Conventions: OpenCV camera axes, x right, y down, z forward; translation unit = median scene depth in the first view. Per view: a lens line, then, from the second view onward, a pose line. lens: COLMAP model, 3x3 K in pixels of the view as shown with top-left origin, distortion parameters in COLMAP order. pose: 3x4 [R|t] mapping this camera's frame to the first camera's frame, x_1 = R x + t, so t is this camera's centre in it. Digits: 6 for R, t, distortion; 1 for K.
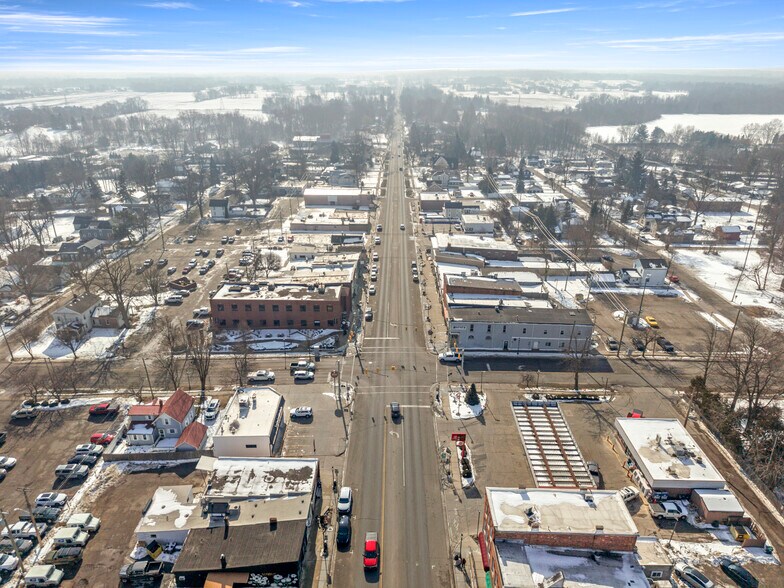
lens RADIAL K [[591.6, 0, 388.4], [0, 591.6, 294.8], [0, 0, 1]] dist [0.027419, -0.000985]
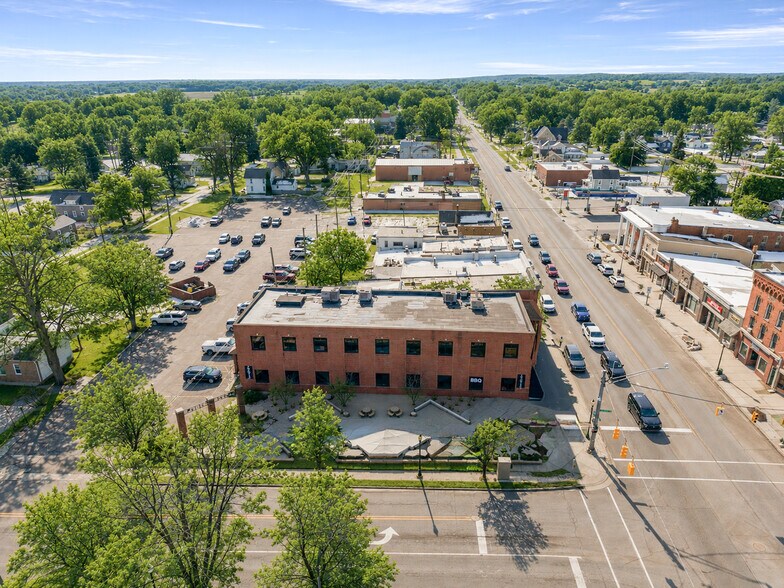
lens RADIAL K [[591.6, 0, 388.4], [0, 591.6, 294.8], [0, 0, 1]] dist [0.027419, -0.000985]
pose [[0.997993, 0.010936, -0.062377, -0.125080], [-0.011562, 0.999886, -0.009697, -0.009230], [0.062264, 0.010398, 0.998006, 0.445238]]
